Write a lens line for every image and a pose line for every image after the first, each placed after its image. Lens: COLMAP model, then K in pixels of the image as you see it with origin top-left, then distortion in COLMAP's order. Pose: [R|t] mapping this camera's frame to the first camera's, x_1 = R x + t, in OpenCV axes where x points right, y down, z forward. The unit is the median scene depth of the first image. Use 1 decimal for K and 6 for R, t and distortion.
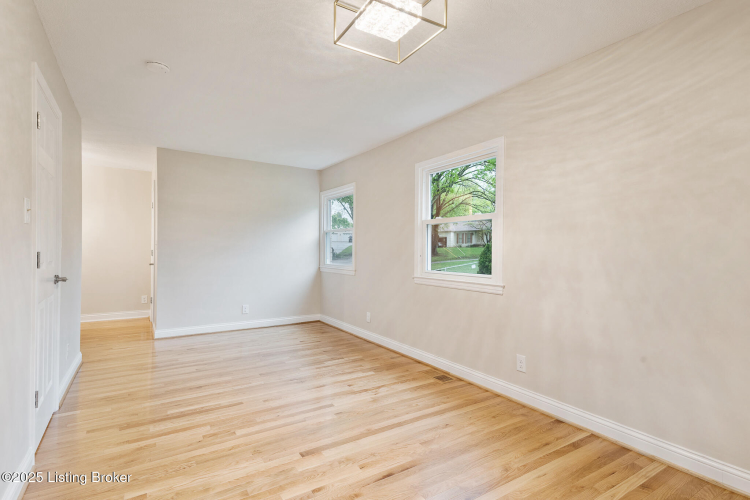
lens RADIAL K [[372.2, 0, 372.2], [0, 372.2, 250.5], [0, 0, 1]] dist [0.053578, -0.004028]
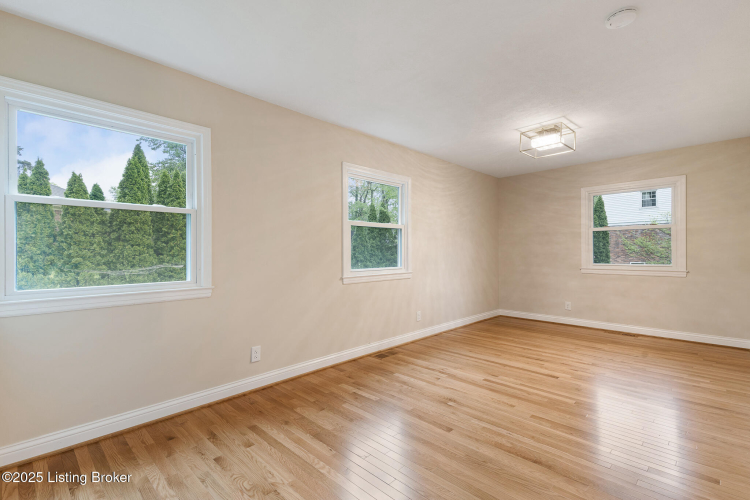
lens RADIAL K [[350.5, 0, 371.8], [0, 350.5, 246.1], [0, 0, 1]] dist [0.044540, -0.007555]
pose [[-0.222588, -0.000371, 0.974912, -0.964312], [0.005226, 0.999985, 0.001574, -0.016243], [-0.974899, 0.005445, -0.222583, 1.366739]]
